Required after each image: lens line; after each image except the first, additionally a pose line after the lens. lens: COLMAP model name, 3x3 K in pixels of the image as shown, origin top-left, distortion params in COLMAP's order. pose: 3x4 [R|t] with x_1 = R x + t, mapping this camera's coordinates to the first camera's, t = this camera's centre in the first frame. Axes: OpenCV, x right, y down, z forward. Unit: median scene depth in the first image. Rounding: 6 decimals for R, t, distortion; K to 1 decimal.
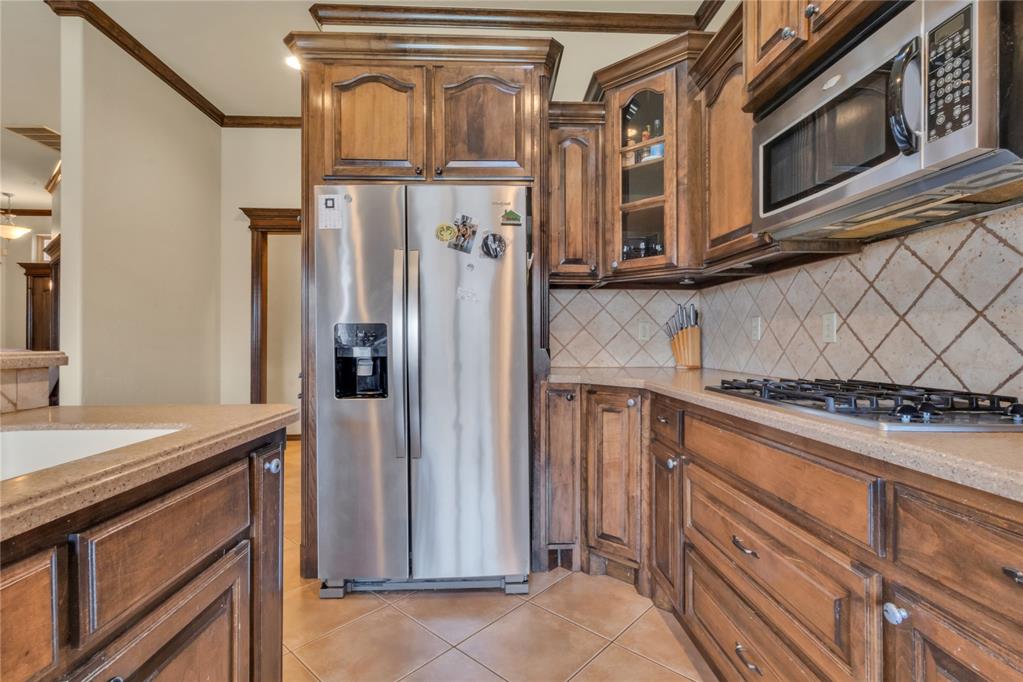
lens RADIAL K [[493.1, 0, 509.7], [0, 493.1, 340.4], [0, 0, 1]] dist [-0.004801, -0.000741]
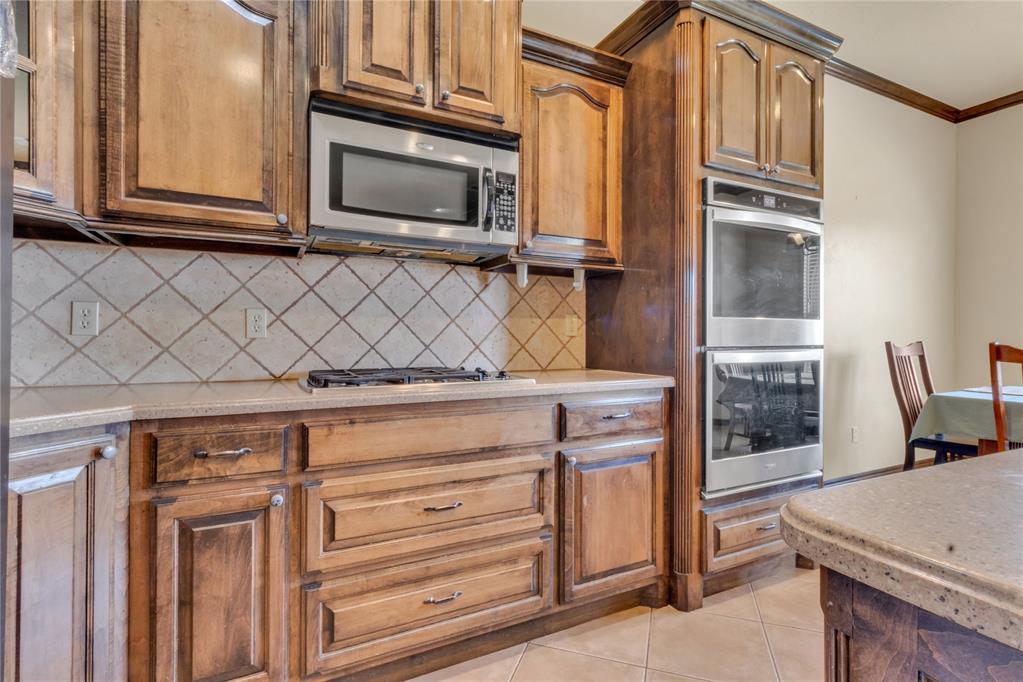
lens RADIAL K [[493.1, 0, 510.8], [0, 493.1, 337.7], [0, 0, 1]] dist [-0.004801, -0.000741]
pose [[-0.410549, -0.005241, 0.911823, -0.589883], [-0.001813, 0.999986, 0.004931, -0.002803], [-0.911837, 0.000371, -0.410553, 1.150120]]
